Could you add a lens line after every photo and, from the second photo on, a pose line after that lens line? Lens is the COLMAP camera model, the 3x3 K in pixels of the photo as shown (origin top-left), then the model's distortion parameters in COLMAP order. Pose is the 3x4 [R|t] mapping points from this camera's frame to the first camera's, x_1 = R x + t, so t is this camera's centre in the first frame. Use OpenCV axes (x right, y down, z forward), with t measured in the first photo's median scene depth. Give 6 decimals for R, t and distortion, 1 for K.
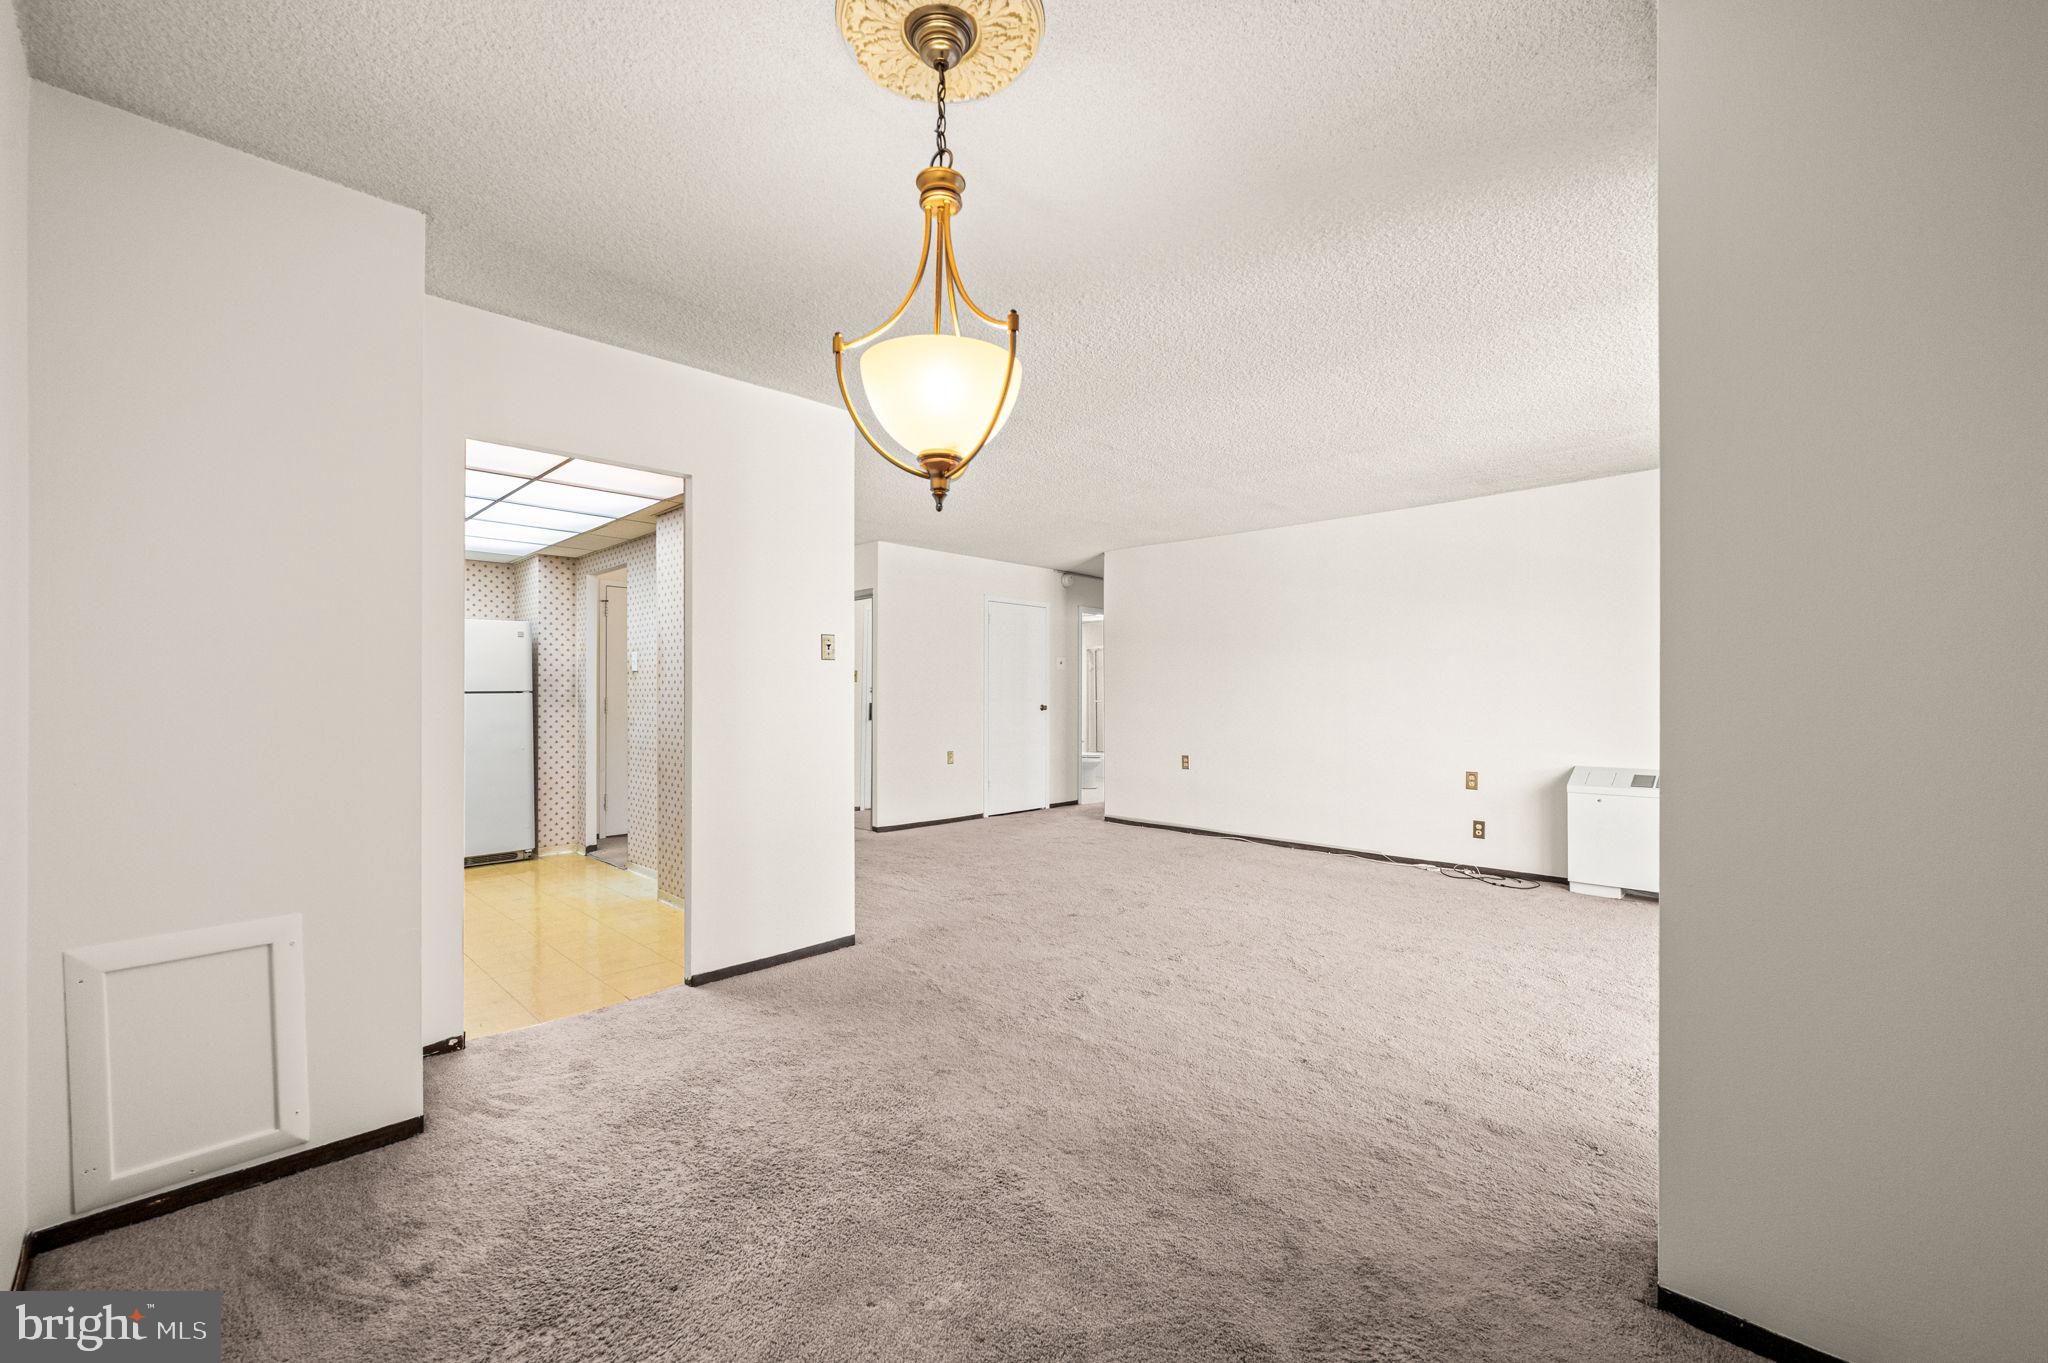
lens RADIAL K [[830.9, 0, 1015.2], [0, 830.9, 689.5], [0, 0, 1]] dist [0.000303, 0.000276]
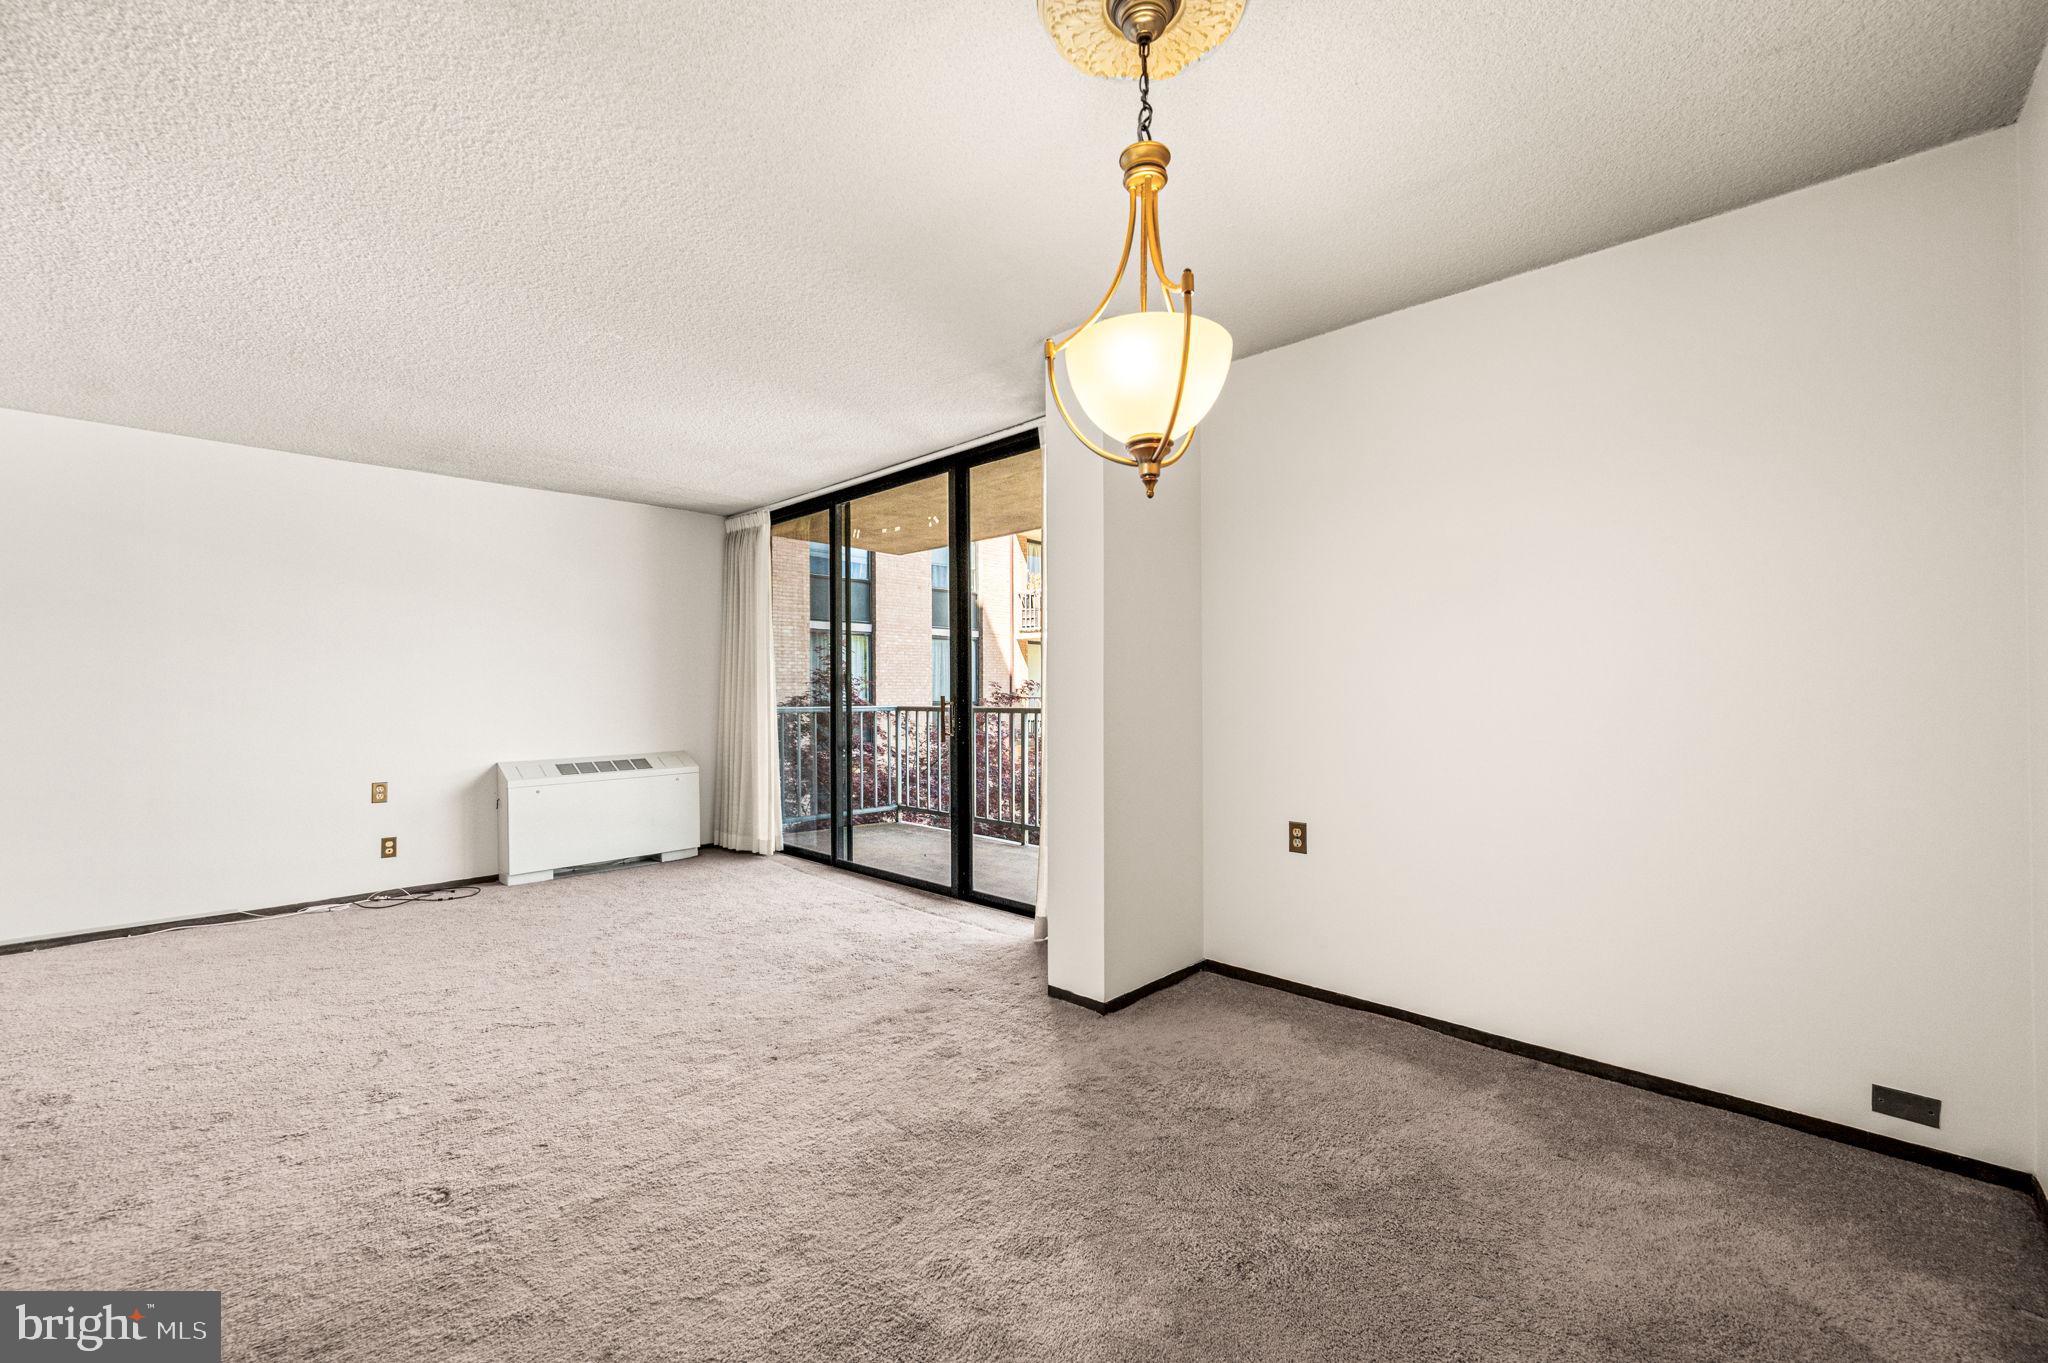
lens RADIAL K [[805.7, 0, 1027.7], [0, 805.7, 672.9], [0, 0, 1]] dist [-0.004234, -0.000706]
pose [[-0.005809, 0.021066, 0.999761, -0.298870], [0.001894, 0.999777, -0.021055, 0.003308], [-0.999981, 0.001772, -0.005848, 0.333693]]
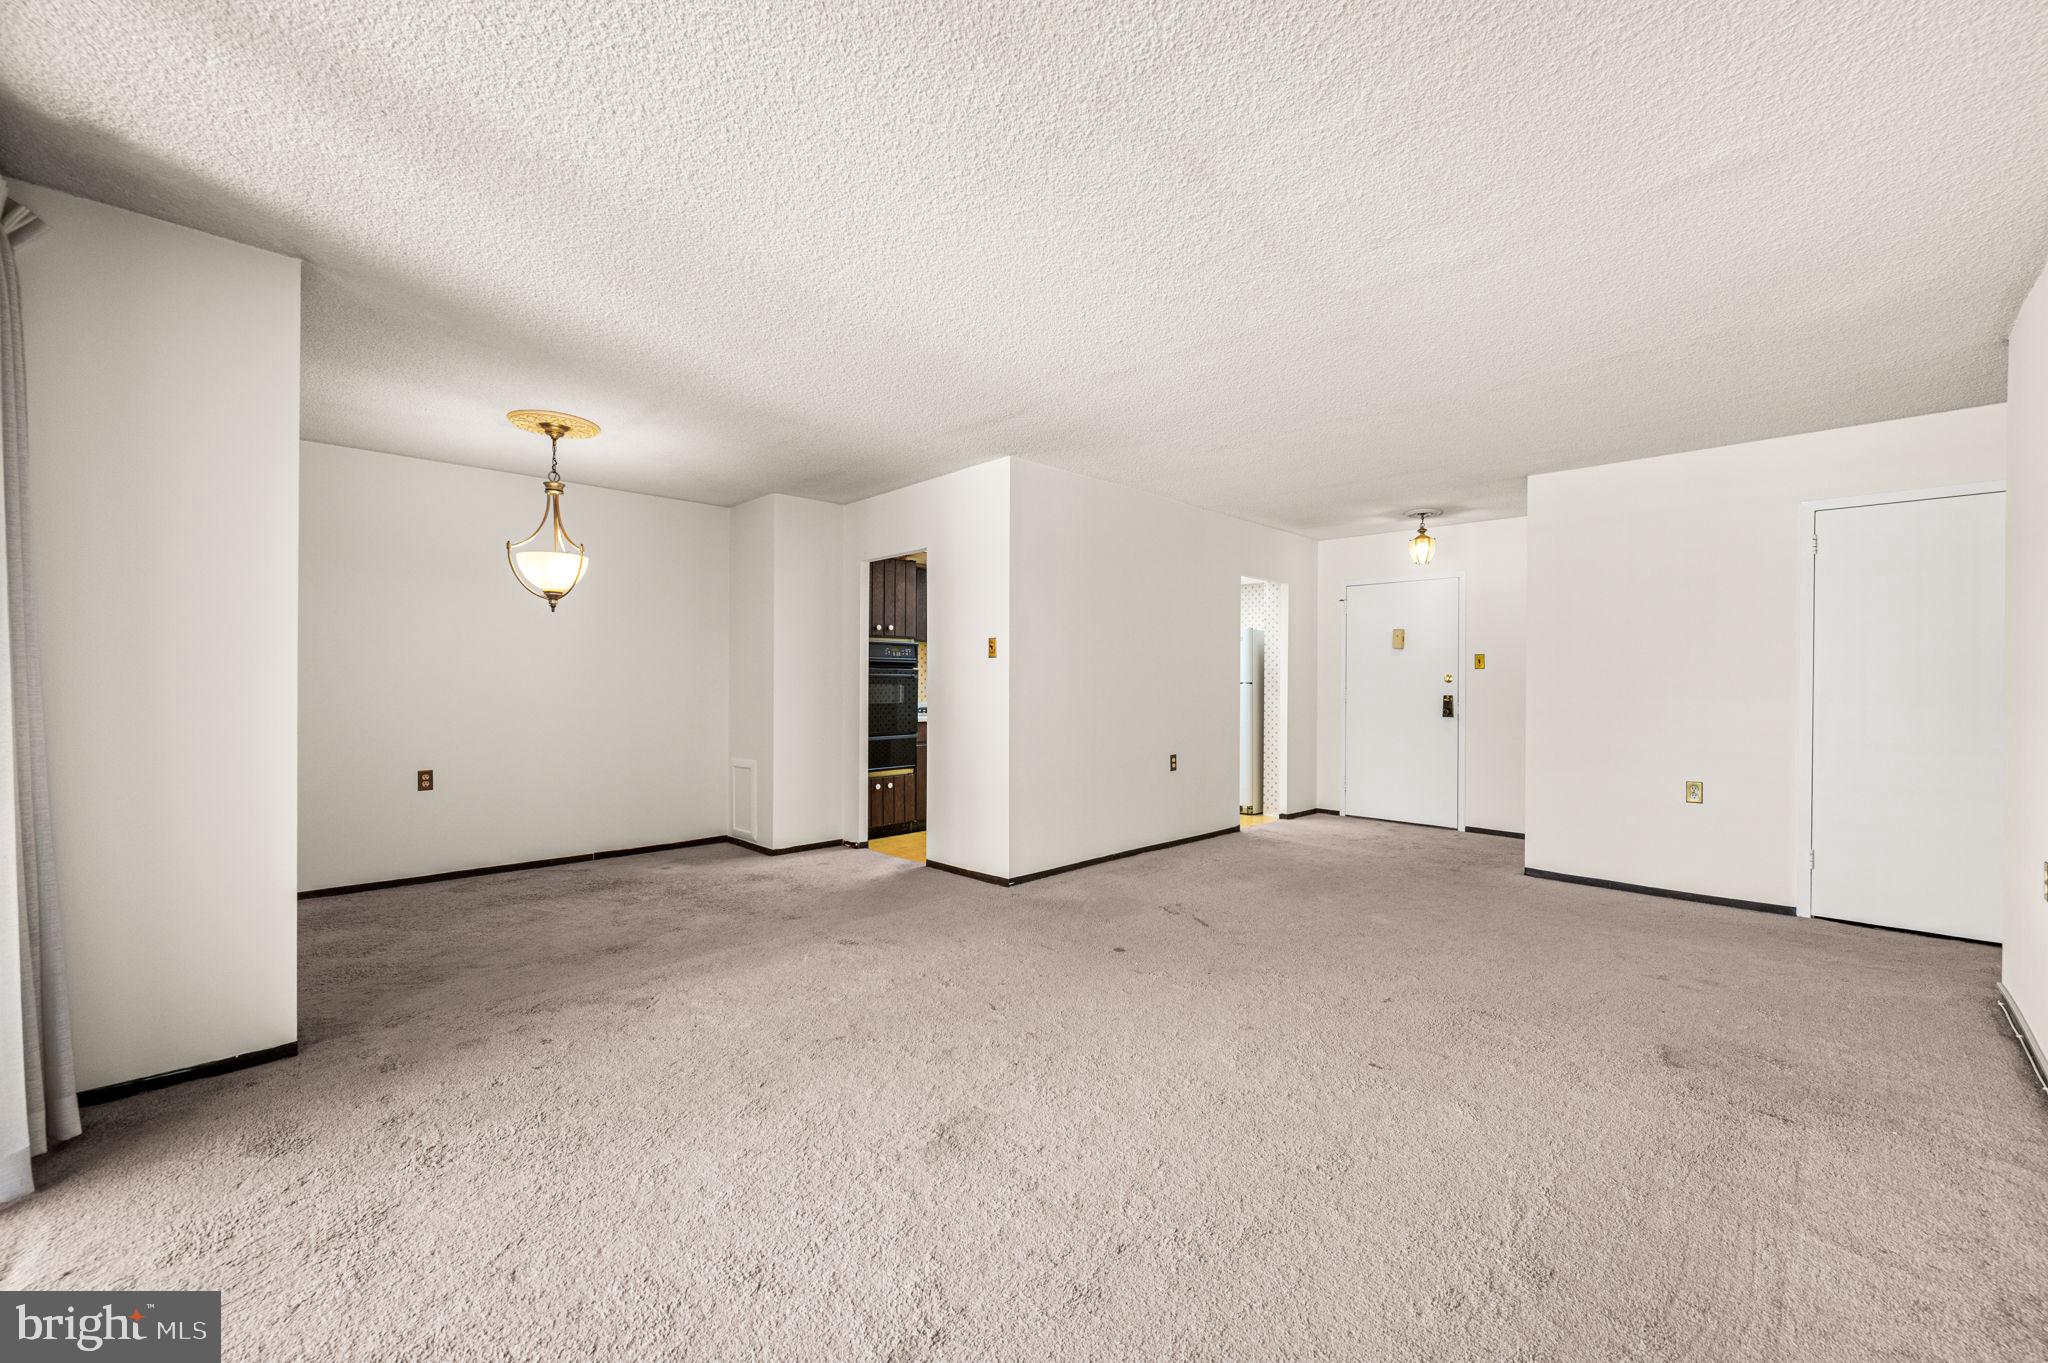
lens RADIAL K [[805.7, 0, 1034.9], [0, 805.7, 673.4], [0, 0, 1]] dist [-0.004234, -0.000706]
pose [[-0.016439, -0.014595, -0.999758, 0.711287], [0.001662, 0.999892, -0.014624, 0.005140], [0.999863, -0.001902, -0.016413, 0.749412]]
